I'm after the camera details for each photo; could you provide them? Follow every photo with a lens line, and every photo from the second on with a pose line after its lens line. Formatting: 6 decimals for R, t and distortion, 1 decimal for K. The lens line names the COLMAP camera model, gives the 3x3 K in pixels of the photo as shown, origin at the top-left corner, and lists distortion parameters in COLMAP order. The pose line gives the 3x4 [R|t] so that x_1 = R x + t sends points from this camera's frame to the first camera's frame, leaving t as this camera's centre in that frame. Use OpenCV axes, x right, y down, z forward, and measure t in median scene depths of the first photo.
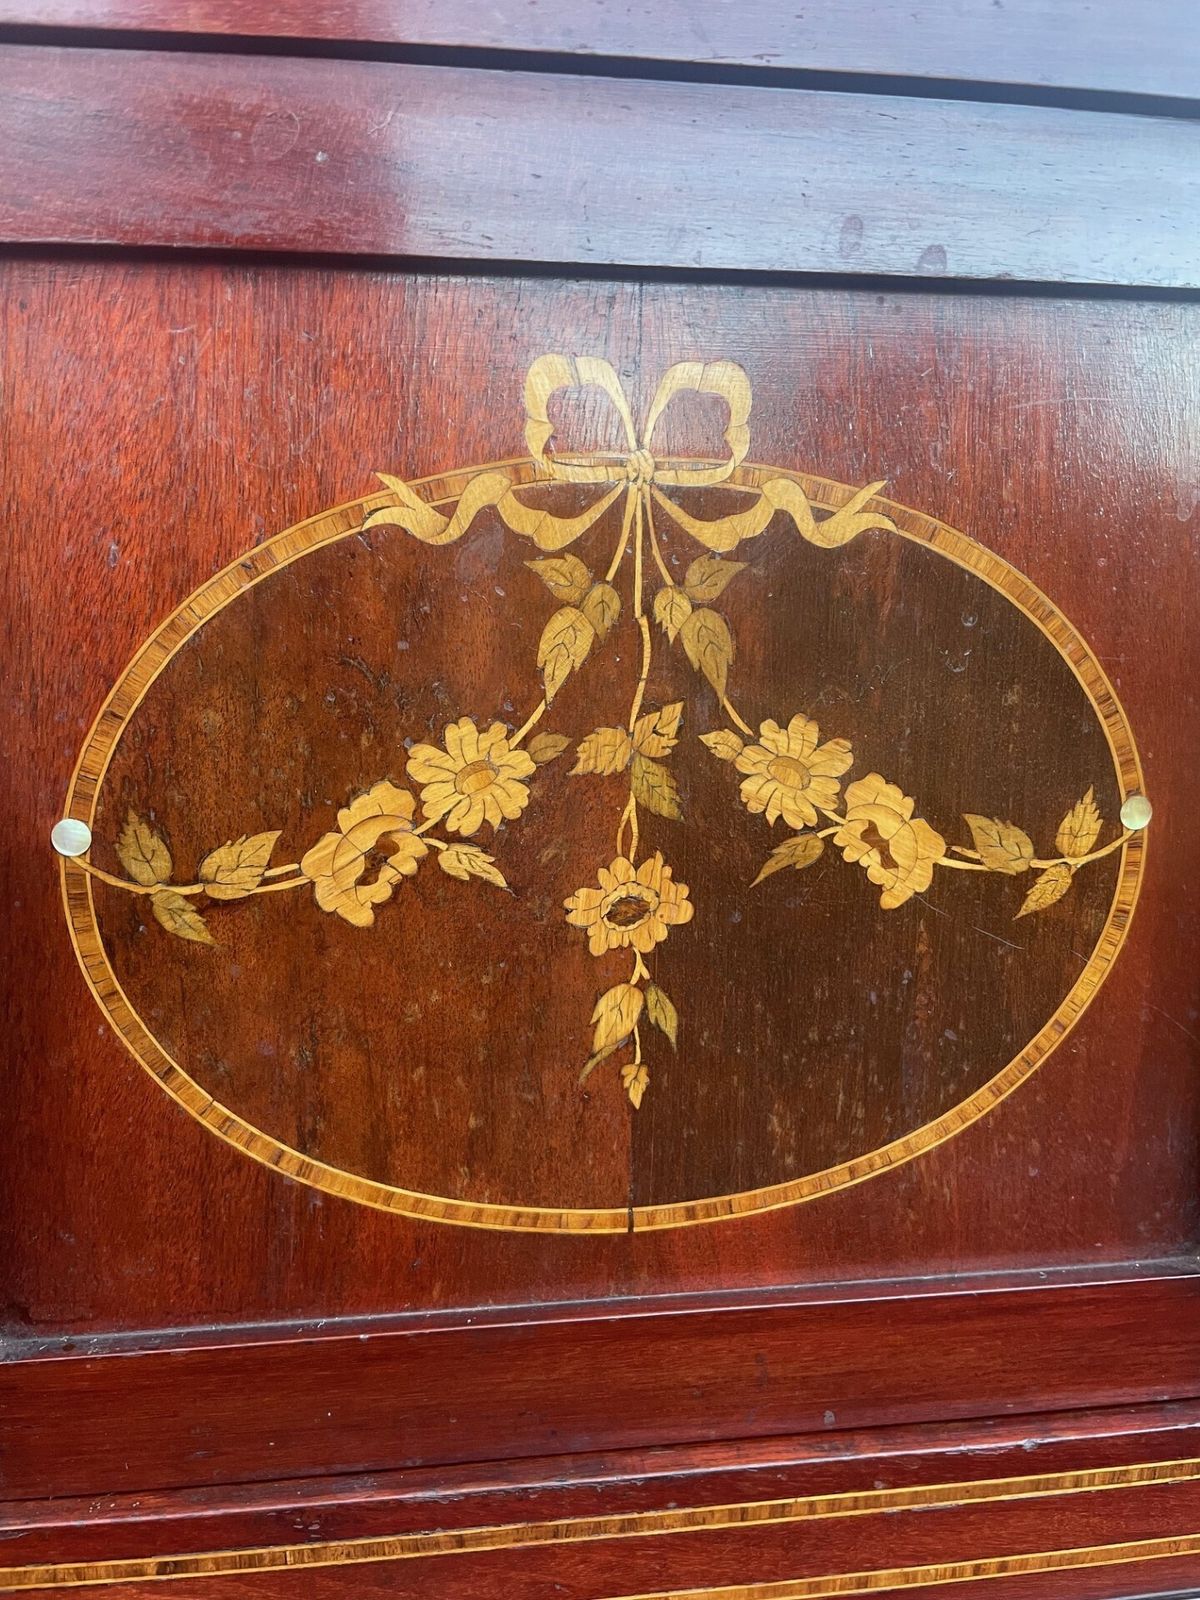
lens RADIAL K [[1216.9, 0, 603.6], [0, 1216.9, 818.4], [0, 0, 1]] dist [0.062232, -0.098531]
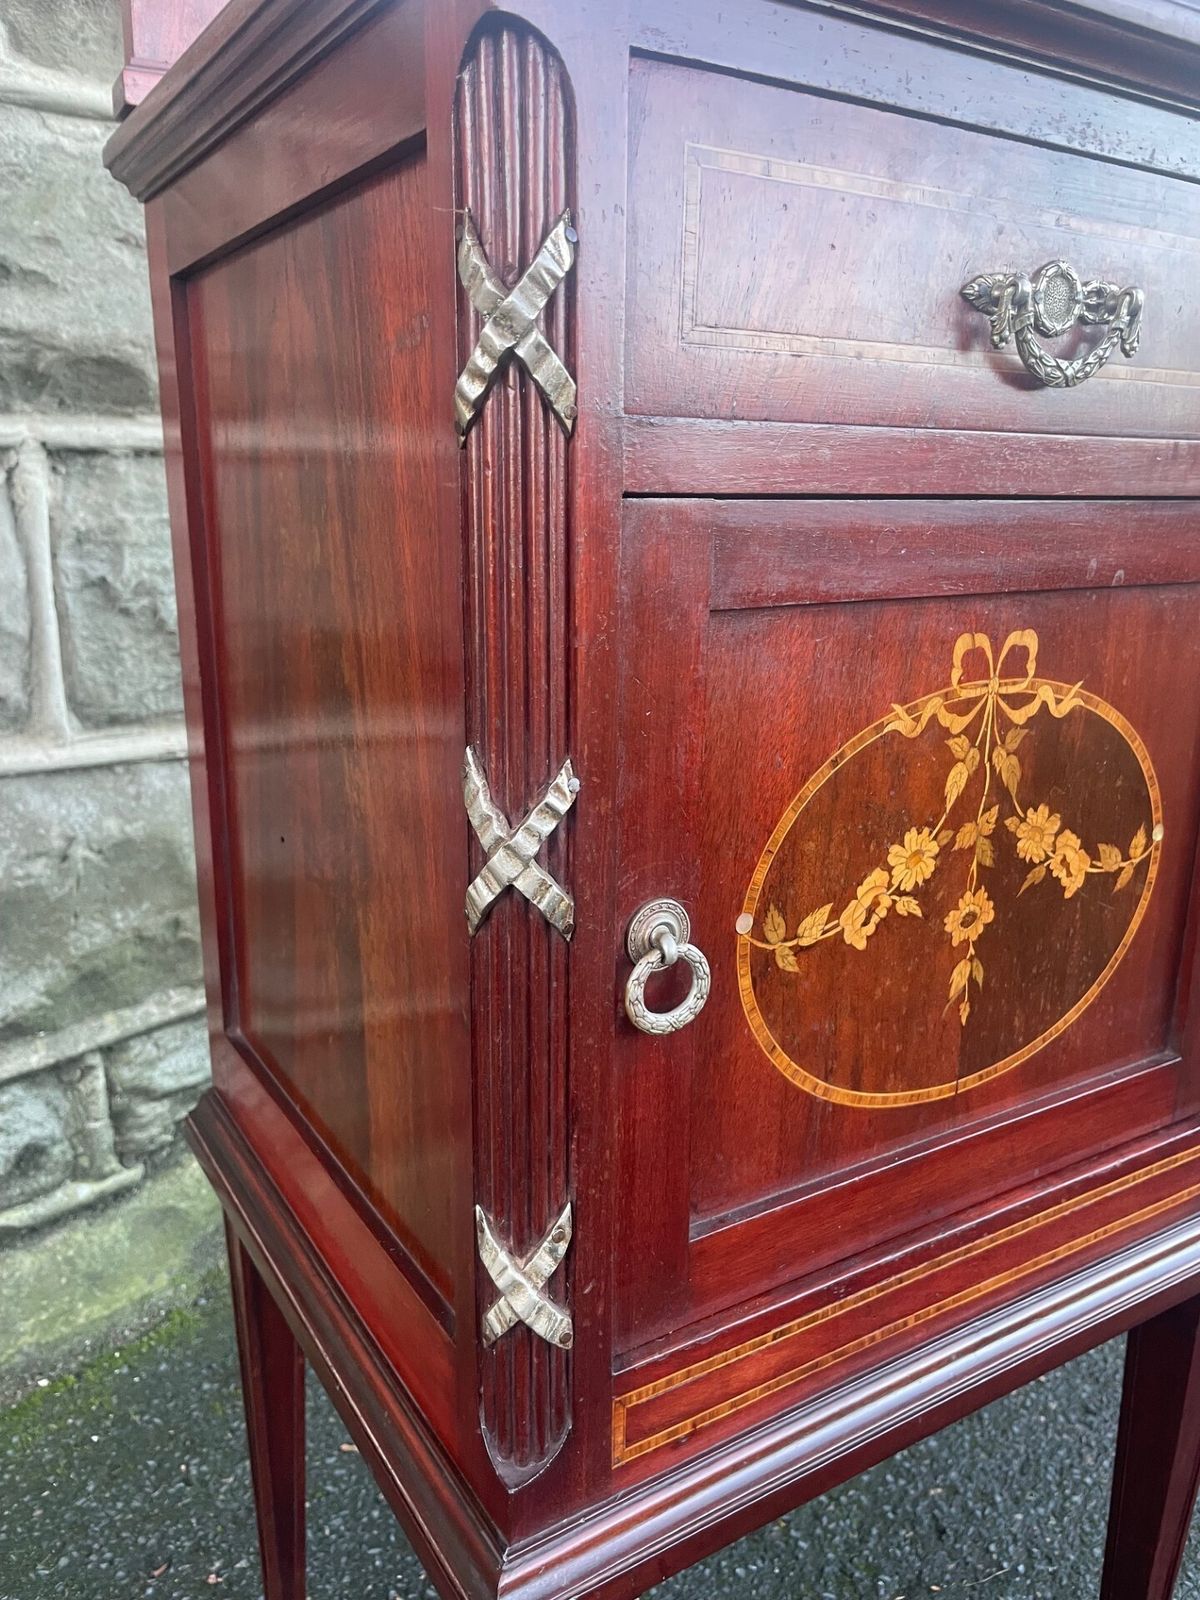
lens RADIAL K [[1221.7, 0, 606.2], [0, 1221.7, 802.8], [0, 0, 1]] dist [0.083840, -0.118998]
pose [[0.910826, -0.099944, 0.400510, -1.195533], [0.076071, 0.994269, 0.075115, -0.277013], [-0.405722, -0.037950, 0.913208, -0.452796]]
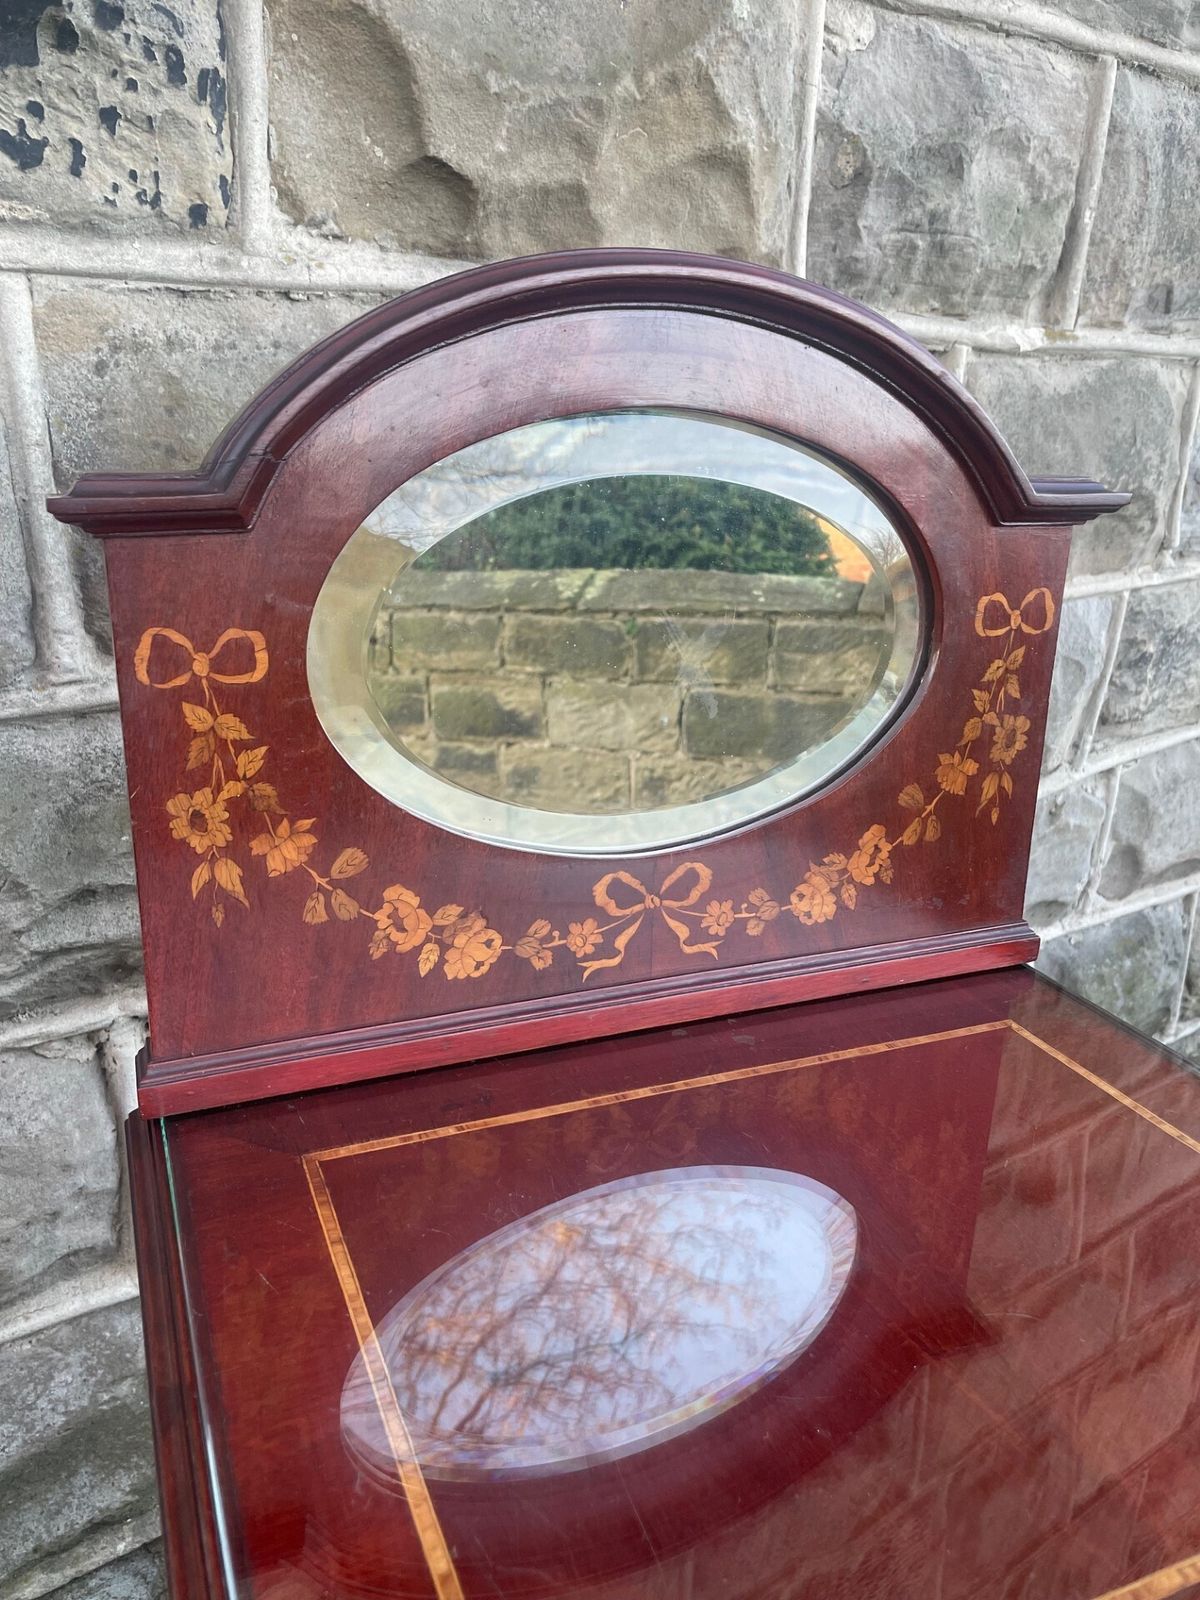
lens RADIAL K [[1221.7, 0, 594.2], [0, 1221.7, 811.1], [0, 0, 1]] dist [0.083840, -0.118998]
pose [[0.965148, -0.064181, 0.253712, -0.757780], [0.031755, 0.991019, 0.129897, -2.064673], [-0.259770, -0.117313, 0.958518, -0.026391]]
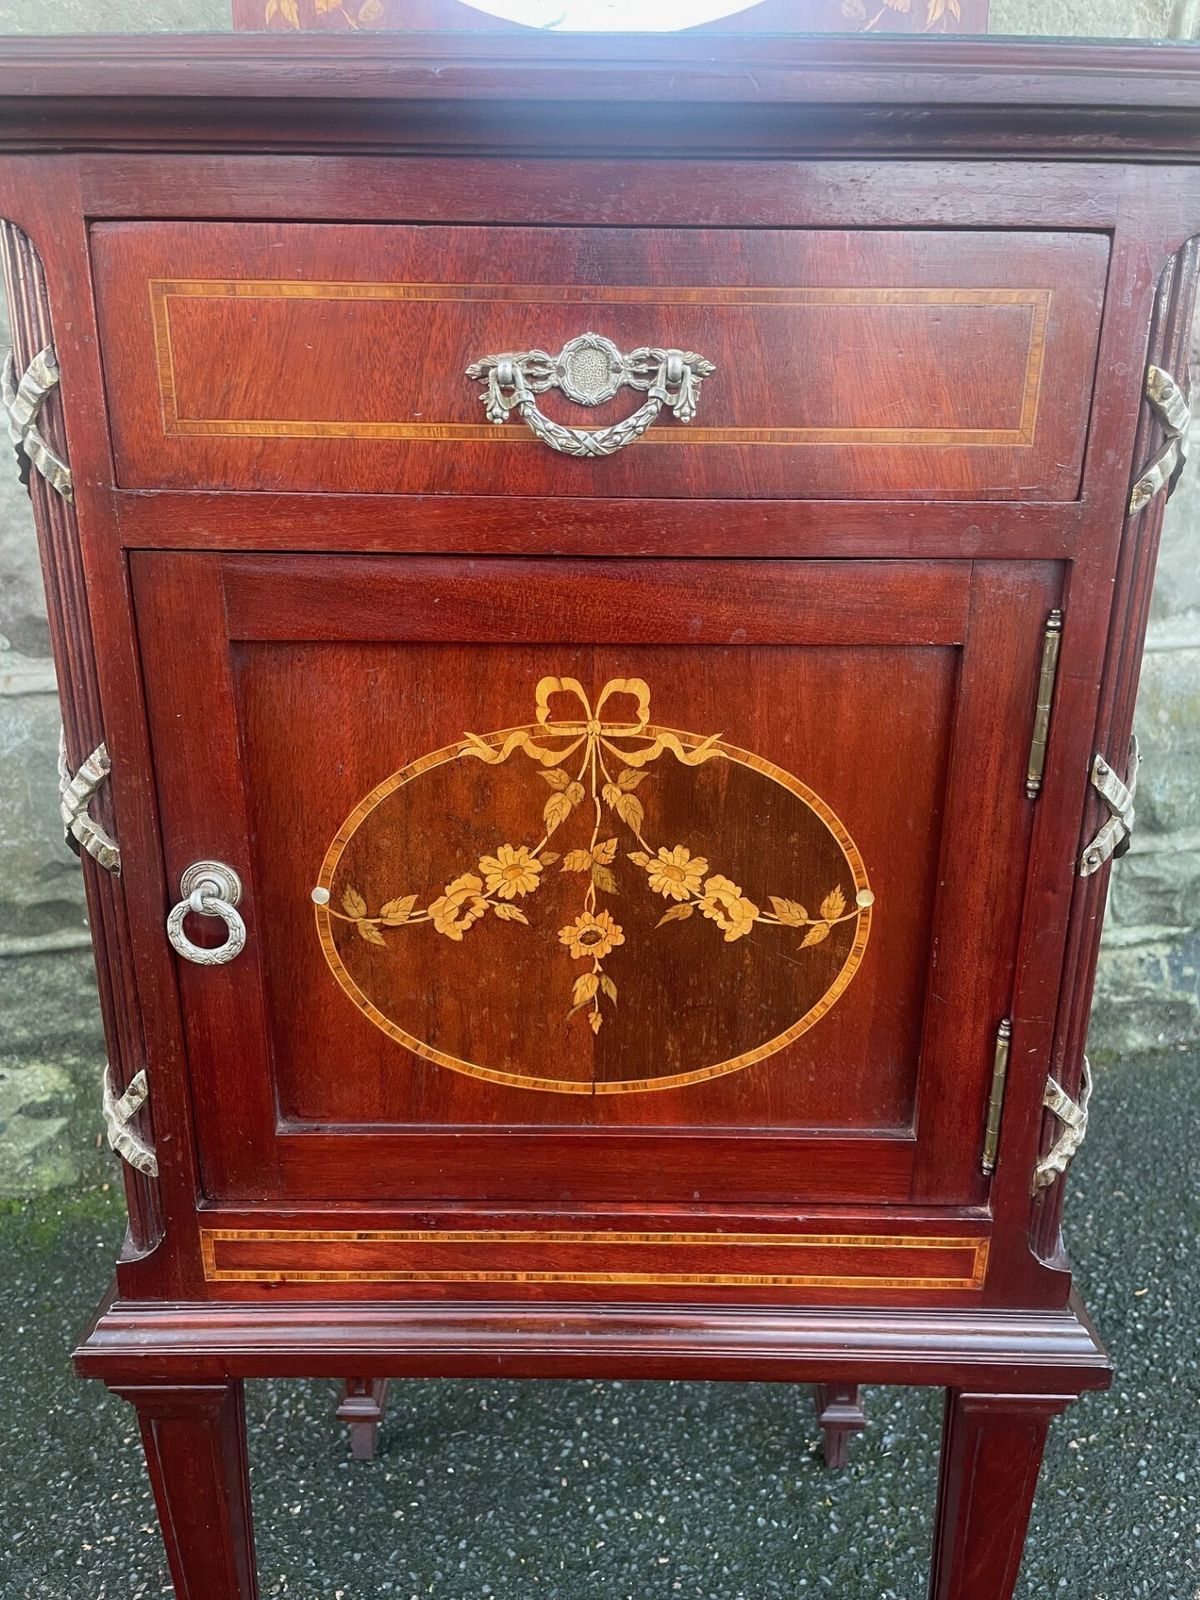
lens RADIAL K [[1221.7, 0, 617.3], [0, 1221.7, 807.6], [0, 0, 1]] dist [0.083840, -0.118998]
pose [[0.990677, 0.043813, -0.128997, 0.308455], [-0.027070, 0.991301, 0.128798, -0.387888], [0.133518, -0.124105, 0.983245, -0.906198]]
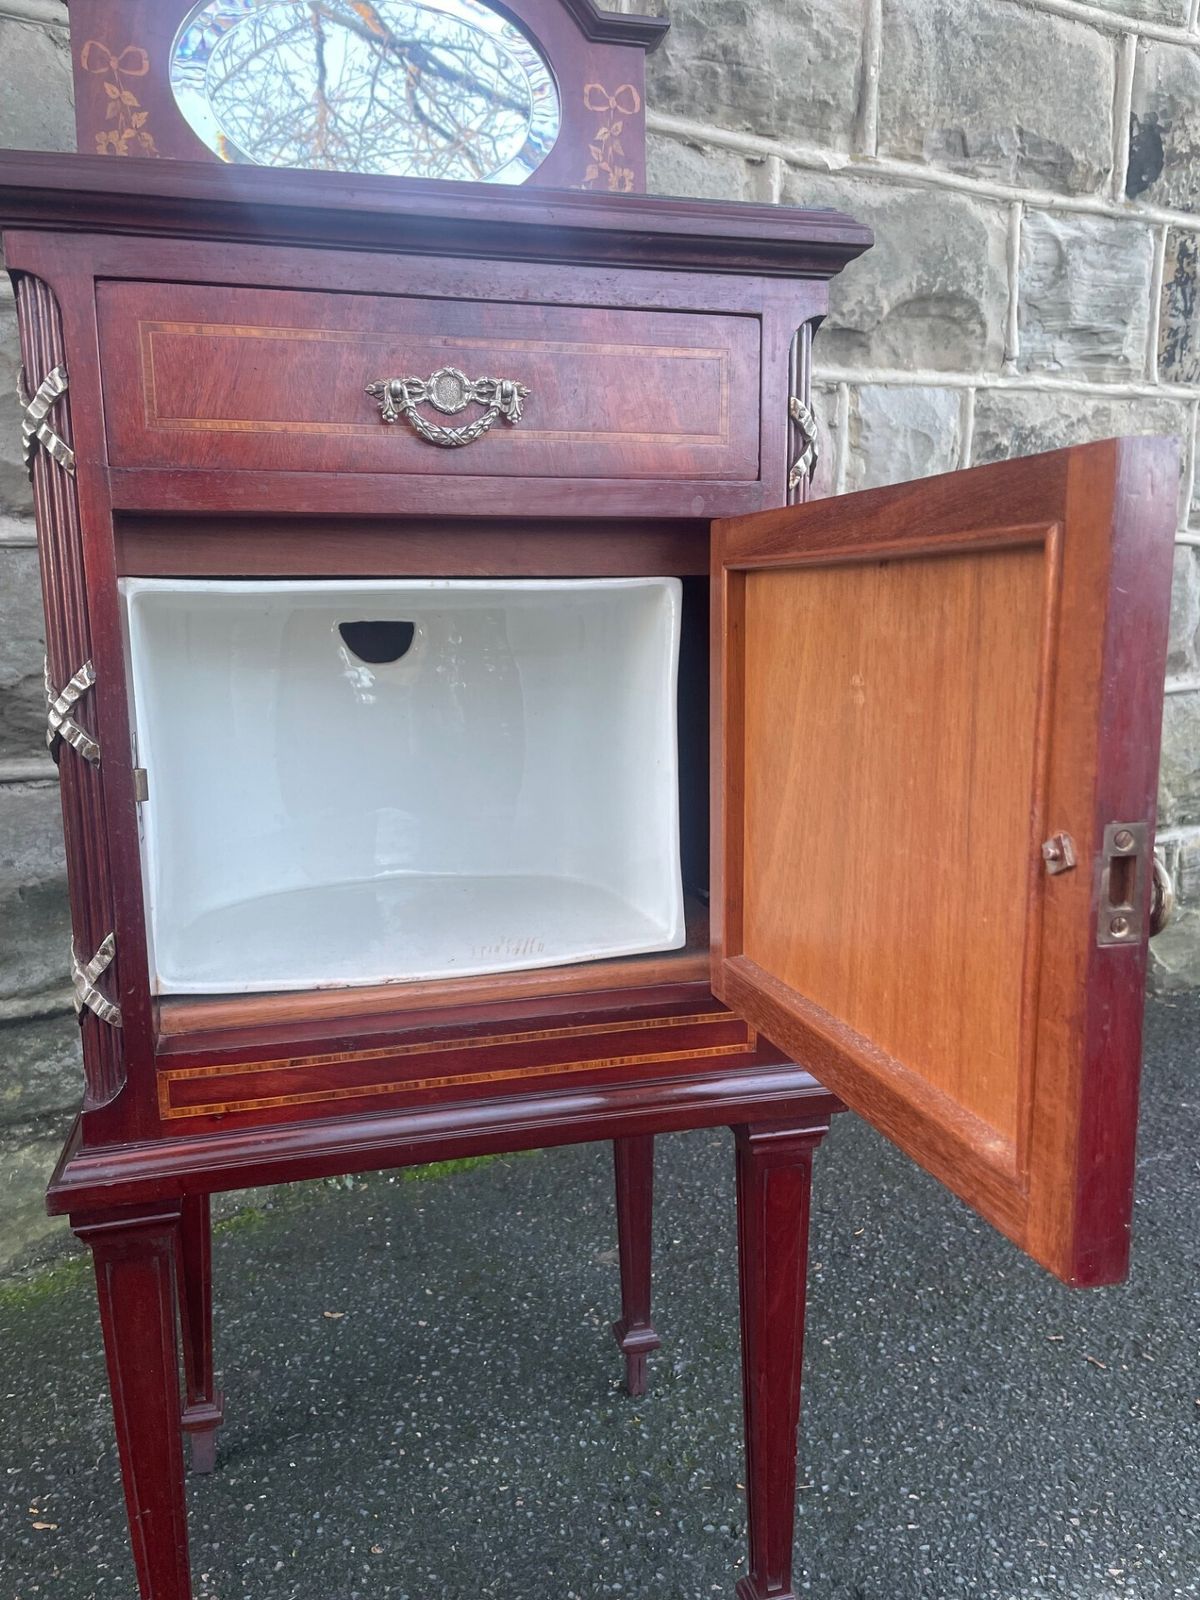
lens RADIAL K [[1221.7, 0, 616.1], [0, 1221.7, 824.2], [0, 0, 1]] dist [0.083840, -0.118998]
pose [[0.990369, -0.043782, 0.131349, 0.000522], [0.047107, 0.998640, -0.022318, 0.195476], [-0.130193, 0.028291, 0.991085, -1.711686]]
